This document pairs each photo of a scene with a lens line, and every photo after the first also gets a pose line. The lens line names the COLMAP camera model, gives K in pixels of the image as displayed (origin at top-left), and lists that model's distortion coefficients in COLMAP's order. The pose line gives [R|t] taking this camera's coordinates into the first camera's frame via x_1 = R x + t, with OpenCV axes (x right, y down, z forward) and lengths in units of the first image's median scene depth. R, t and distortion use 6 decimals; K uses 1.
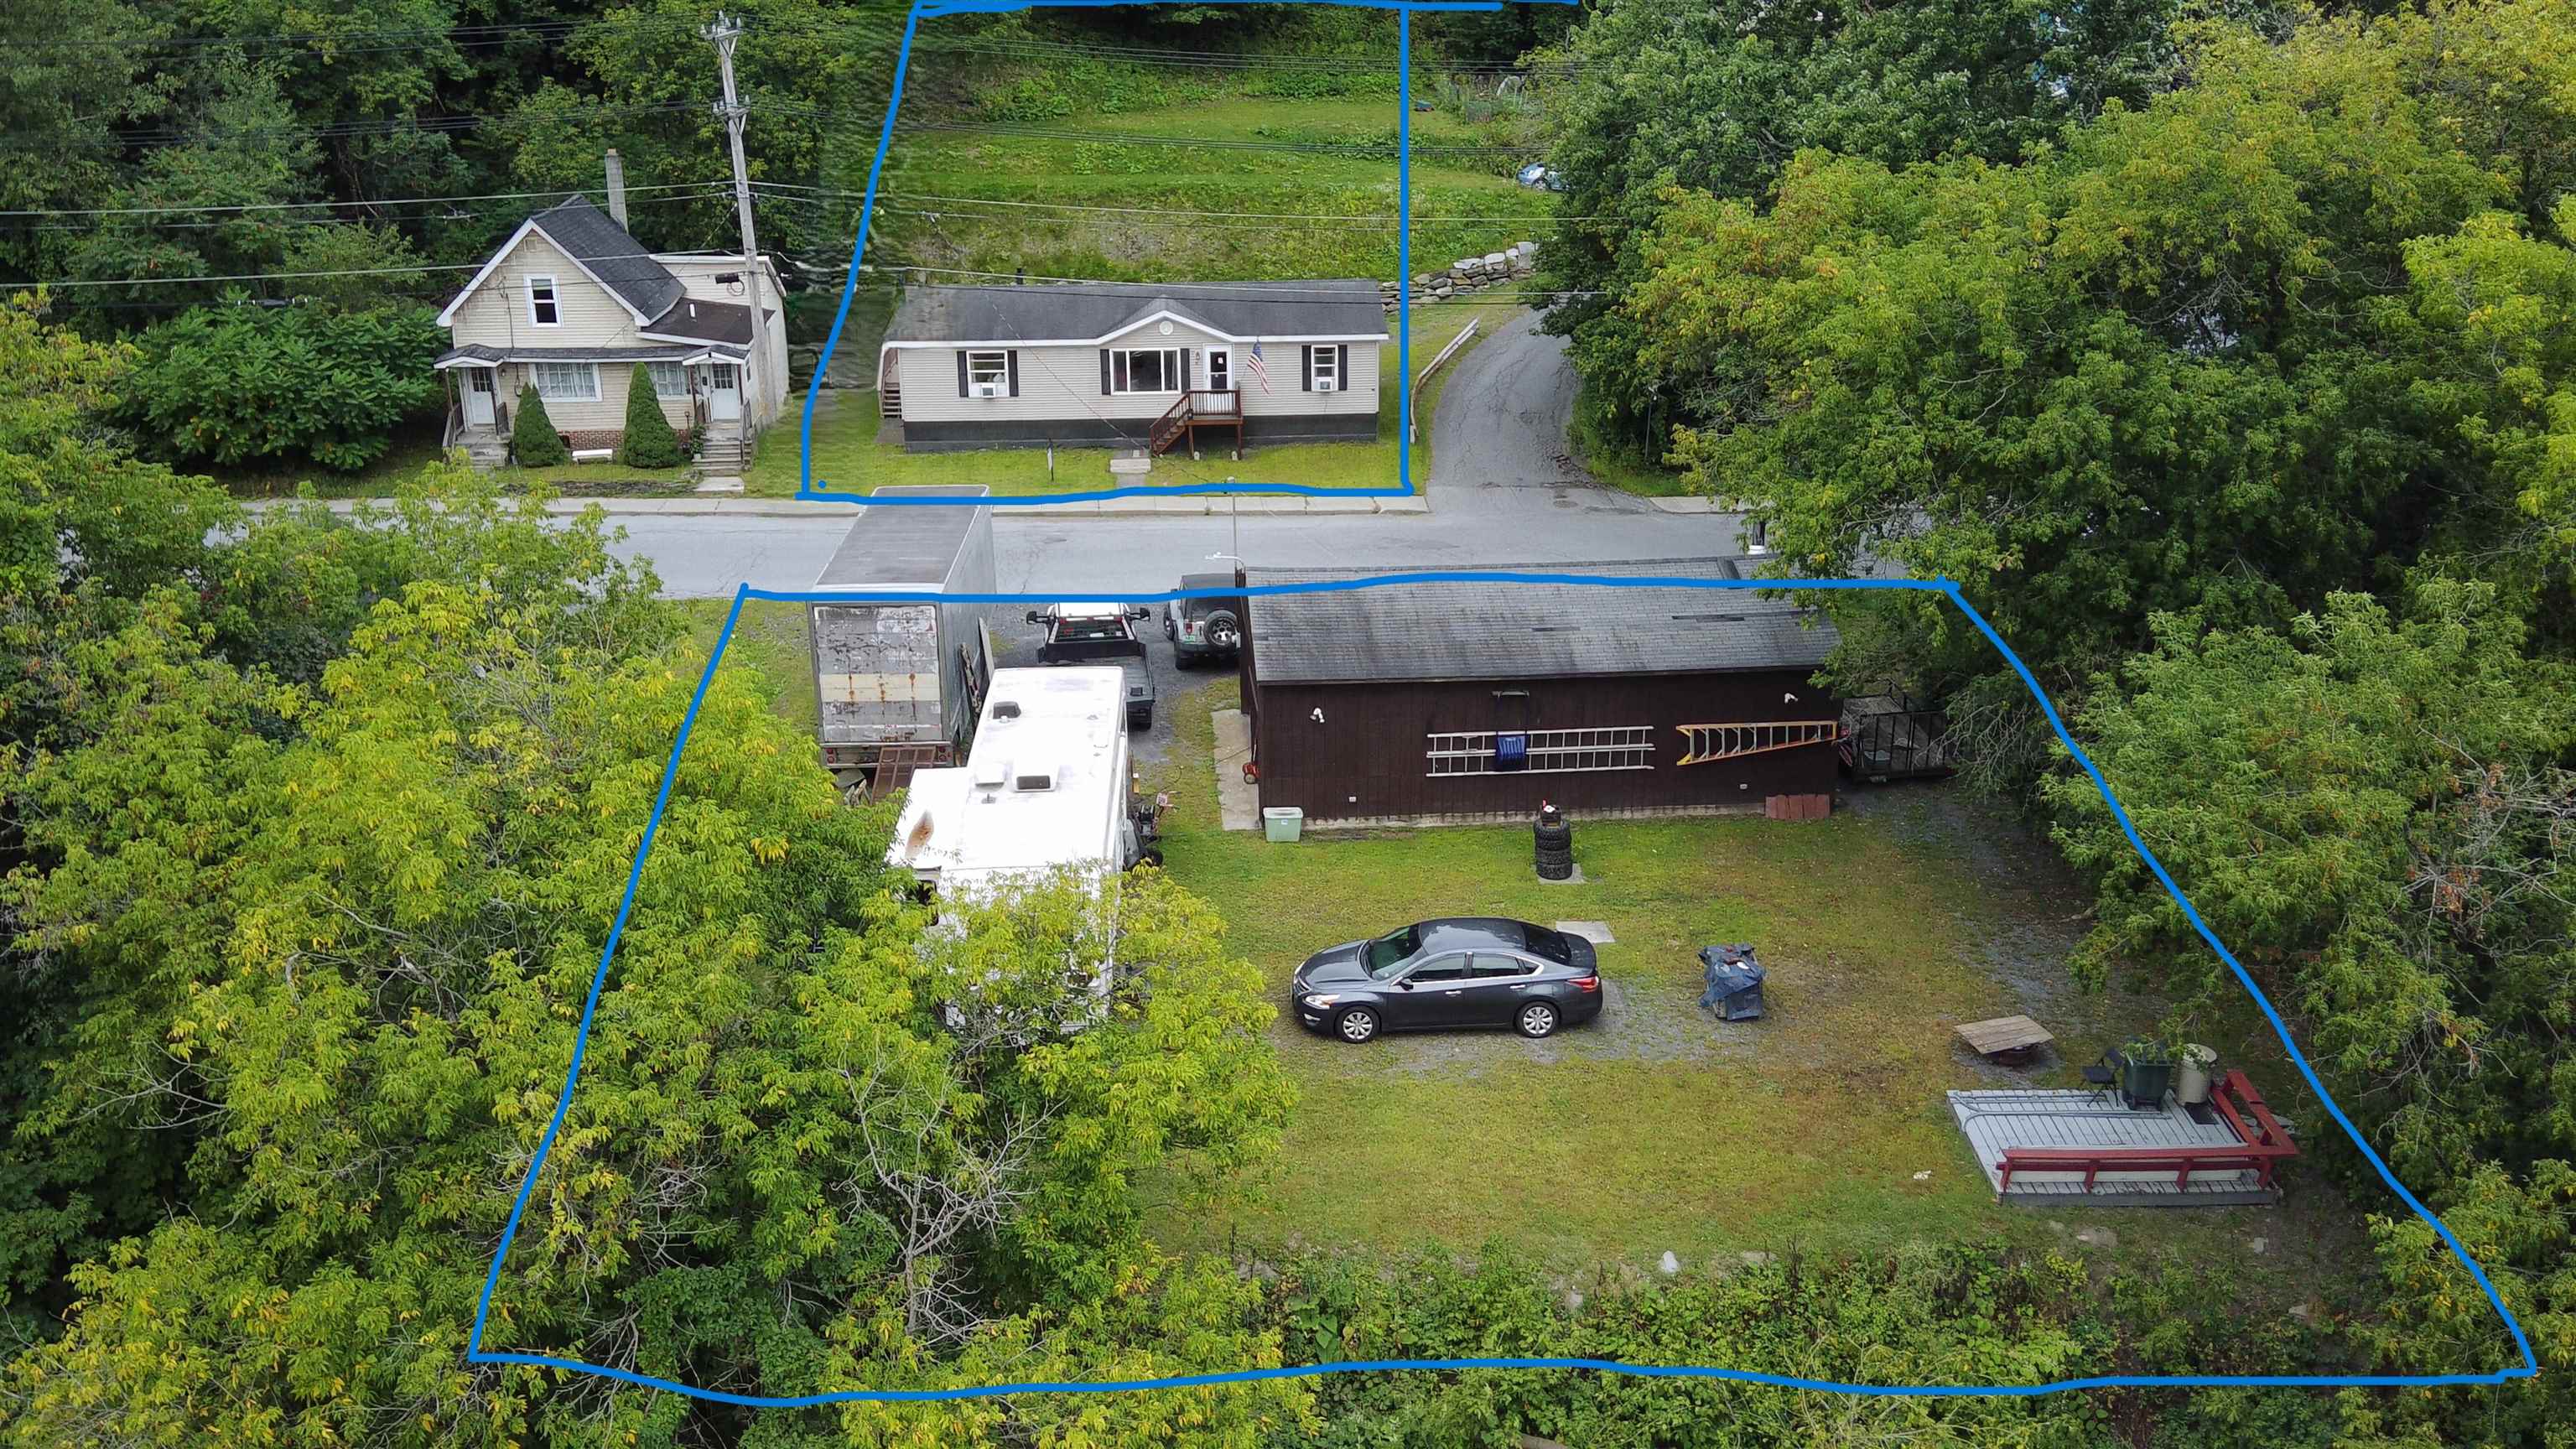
lens RADIAL K [[2143.2, 0, 1288.0], [0, 2143.2, 724.5], [0, 0, 1]] dist [0.133416, -0.214477]
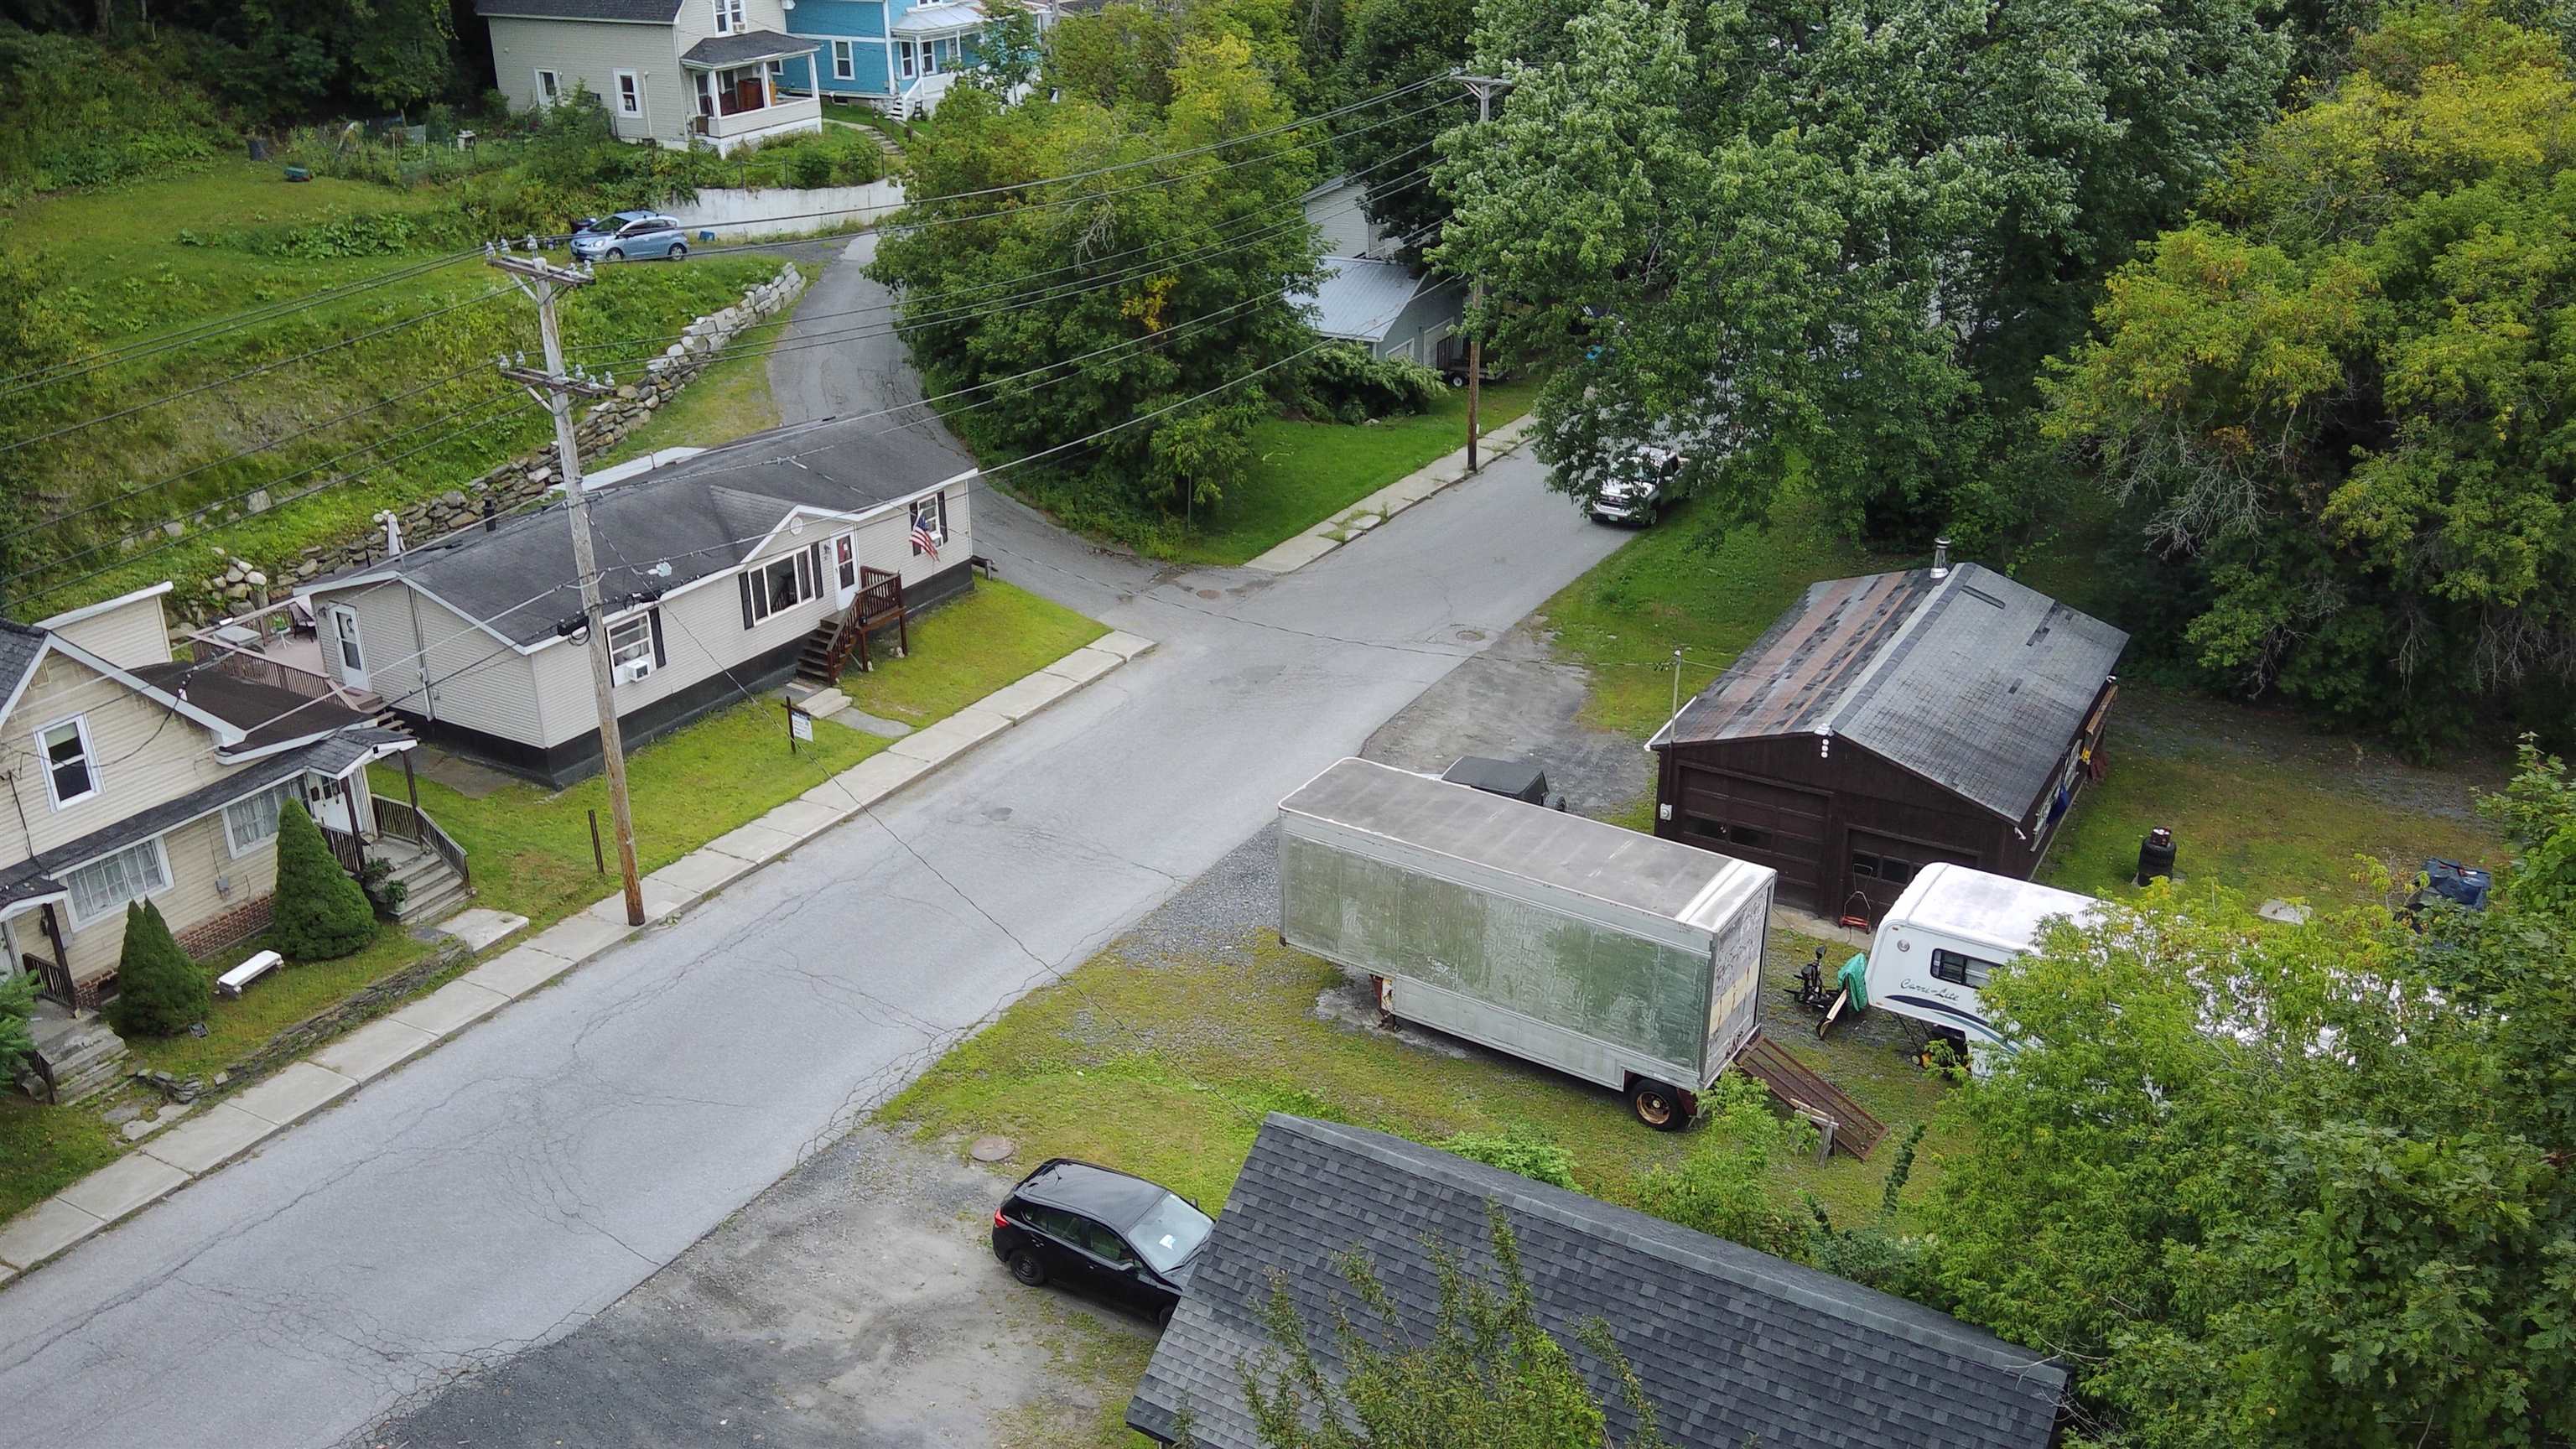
lens RADIAL K [[2143.2, 0, 1288.0], [0, 2143.2, 724.5], [0, 0, 1]] dist [0.133416, -0.214477]
pose [[0.556632, -0.326805, 0.763780, -0.604472], [0.287799, 0.938301, 0.191735, -0.223018], [-0.779316, 0.113089, 0.616342, 0.393599]]
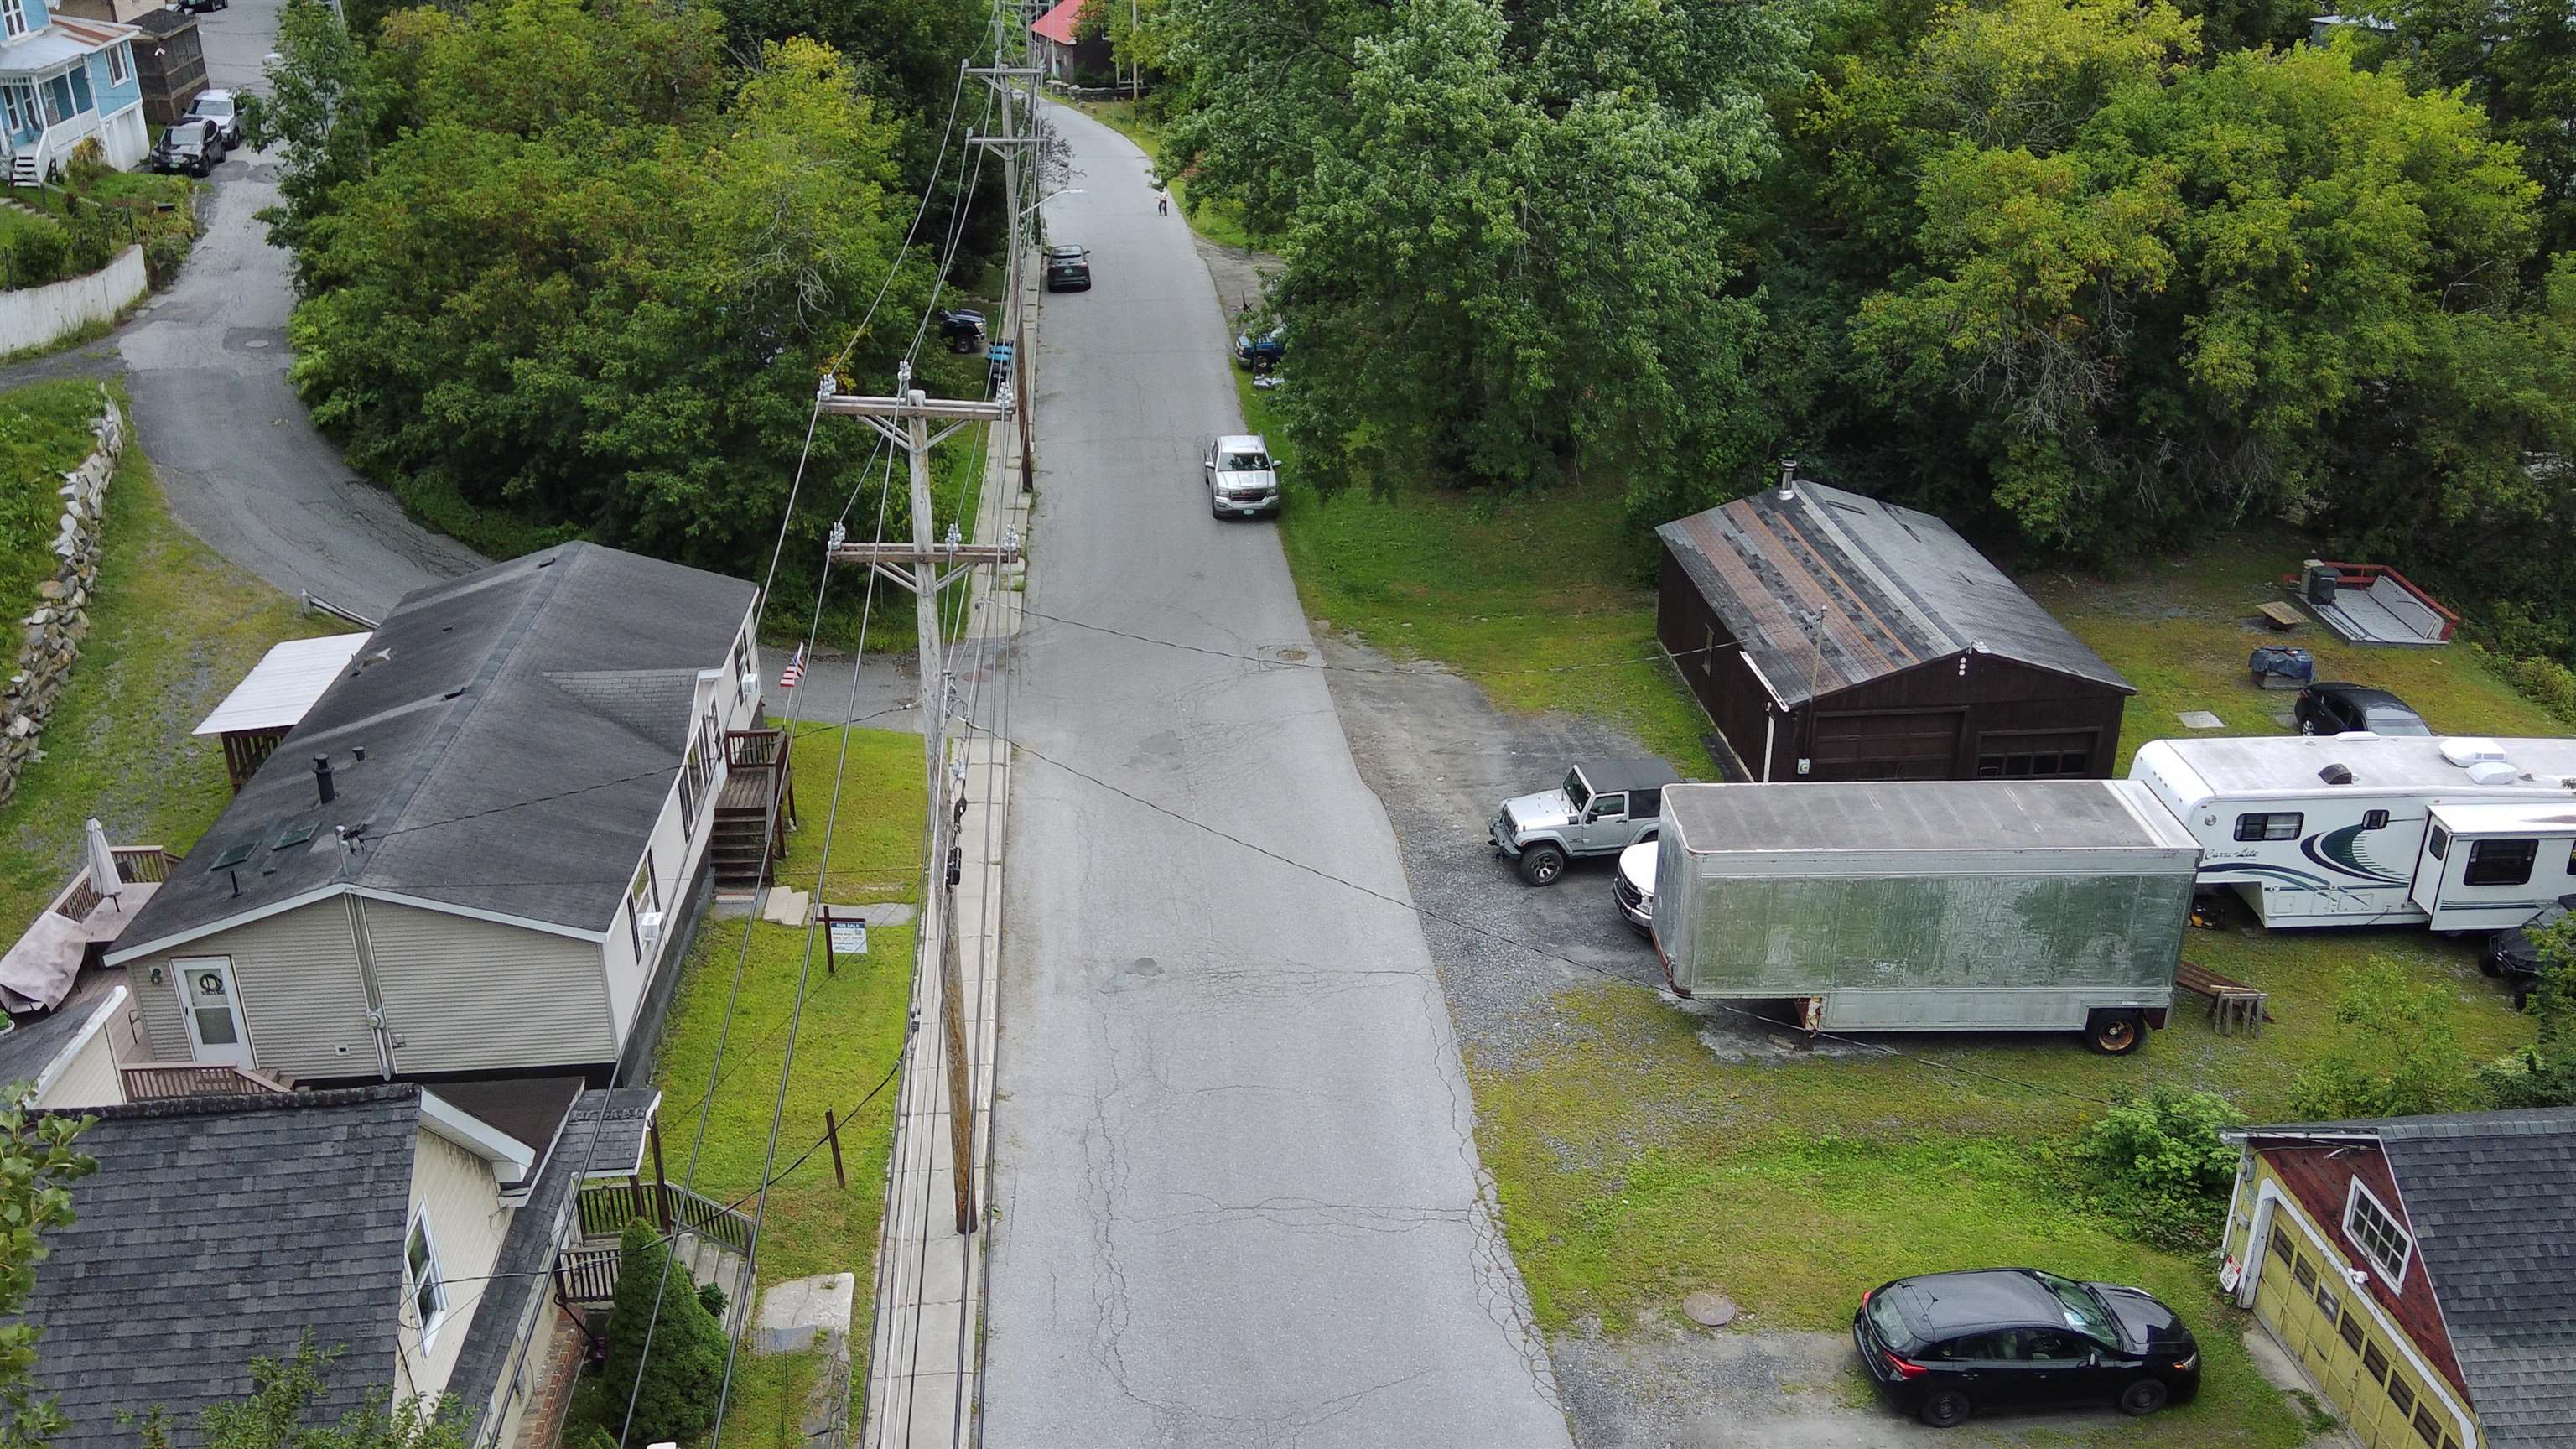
lens RADIAL K [[2143.2, 0, 1288.0], [0, 2143.2, 724.5], [0, 0, 1]] dist [0.133416, -0.214477]
pose [[-0.013915, -0.405210, 0.914118, -0.647866], [0.351390, 0.853913, 0.383871, -0.367156], [-0.936126, 0.326554, 0.130504, 0.789359]]
